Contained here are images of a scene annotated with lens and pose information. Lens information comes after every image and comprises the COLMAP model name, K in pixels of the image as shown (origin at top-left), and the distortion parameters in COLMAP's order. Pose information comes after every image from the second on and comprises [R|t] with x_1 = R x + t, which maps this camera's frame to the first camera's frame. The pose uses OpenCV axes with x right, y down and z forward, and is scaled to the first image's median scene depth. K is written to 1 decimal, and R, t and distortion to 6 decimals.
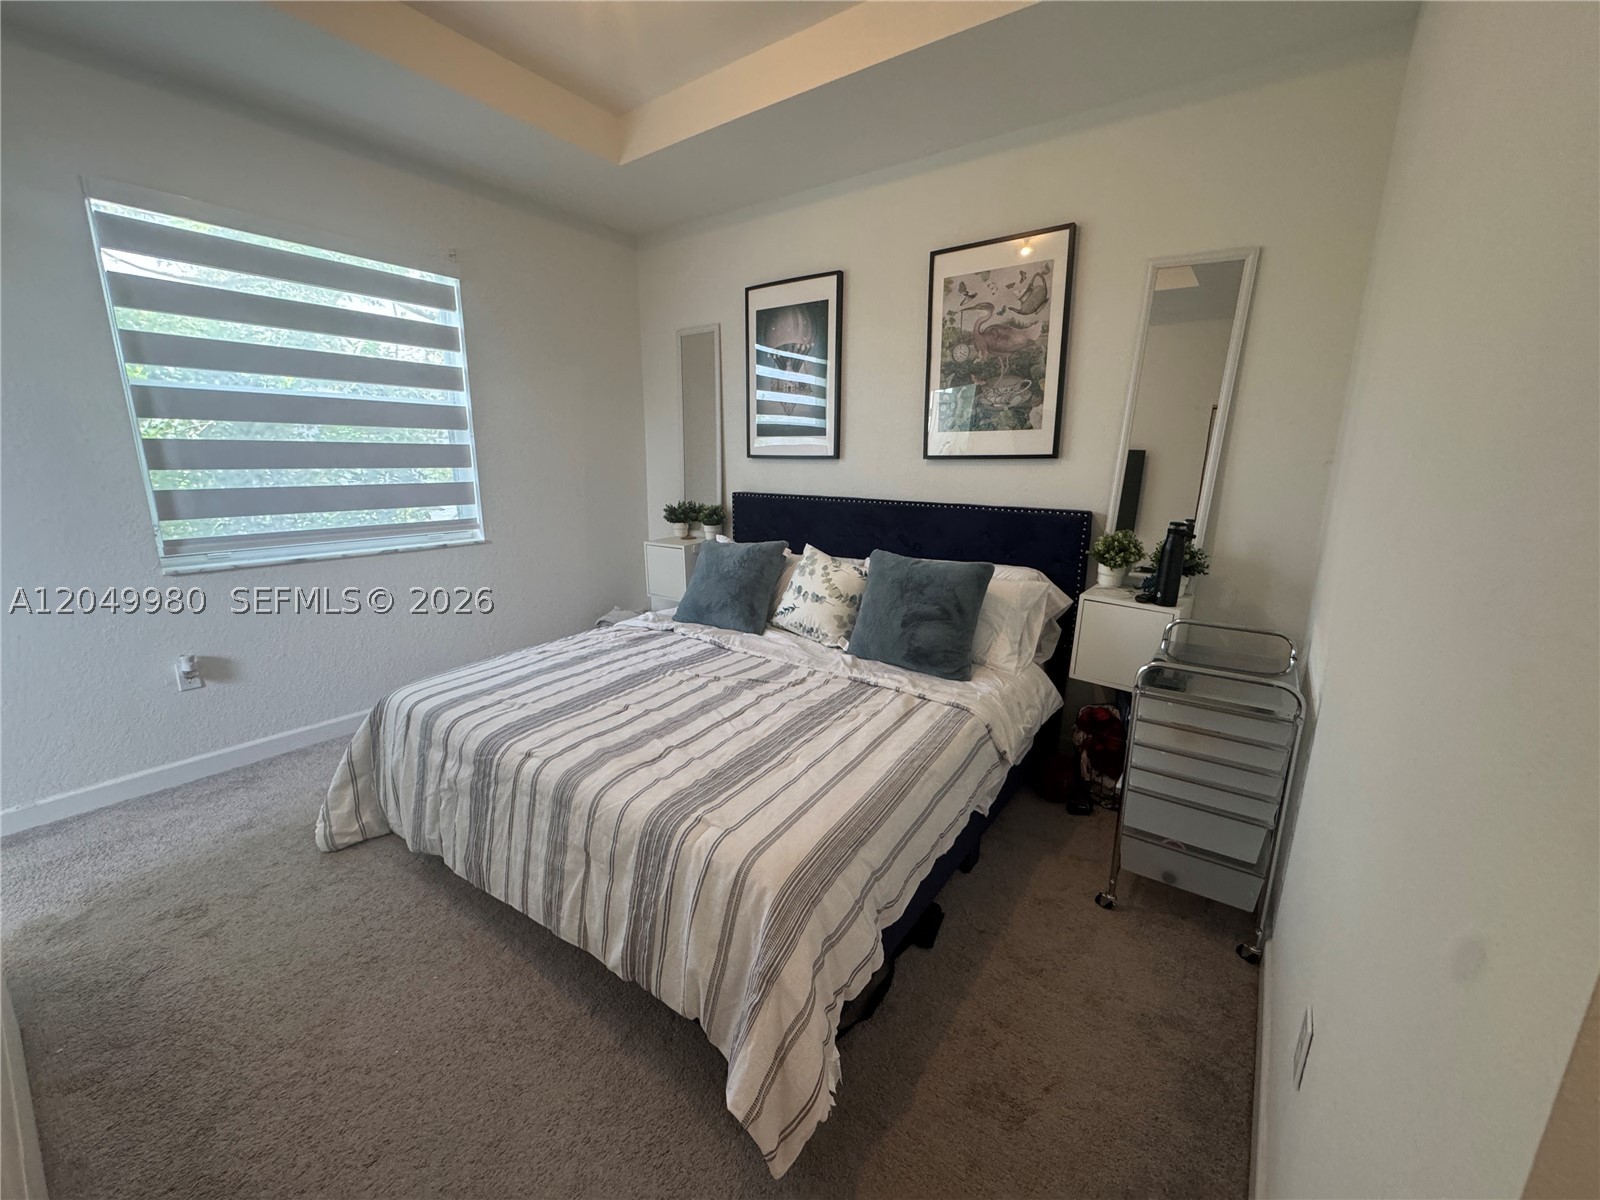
lens RADIAL K [[648.8, 0, 790.5], [0, 648.8, 604.2], [0, 0, 1]] dist [-0.001347, -0.000118]
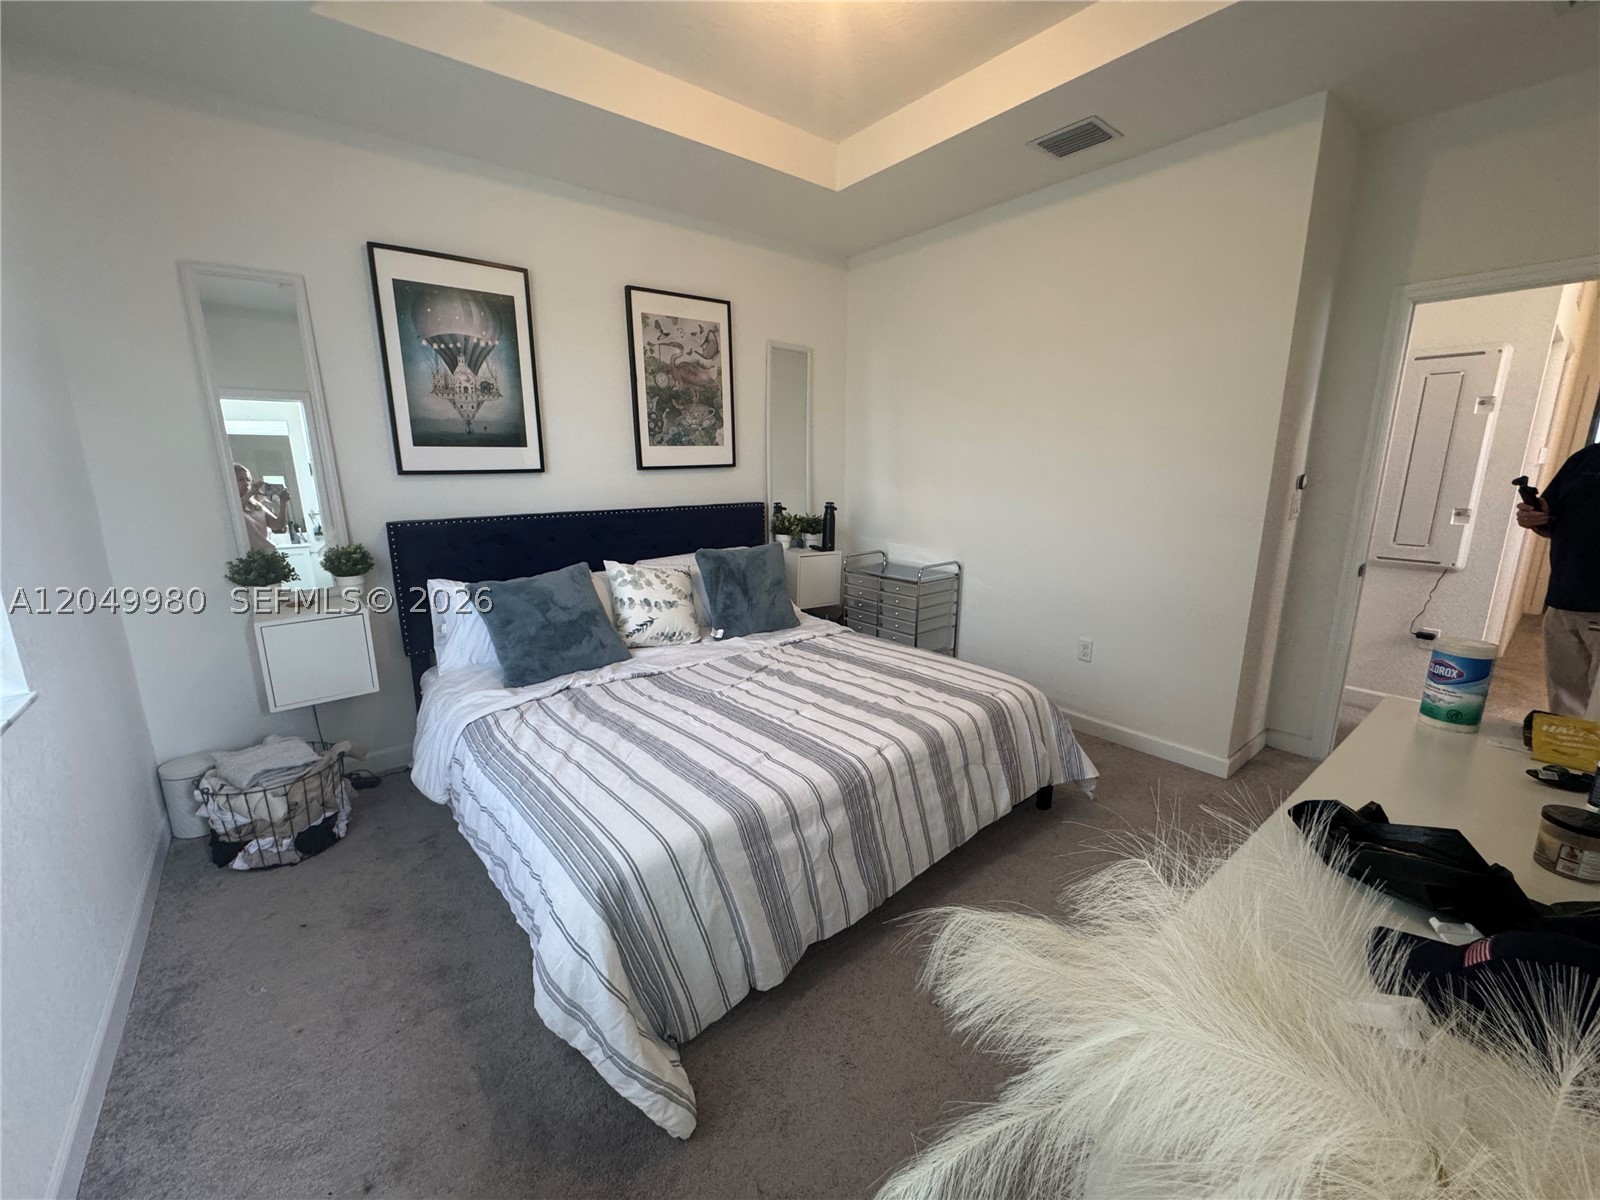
lens RADIAL K [[648.8, 0, 791.7], [0, 648.8, 603.7], [0, 0, 1]] dist [-0.001347, -0.000118]
pose [[0.243441, -0.211955, 0.946473, -0.901807], [0.233449, 0.959947, 0.154927, -0.125771], [-0.941402, 0.183238, 0.283171, 0.526334]]
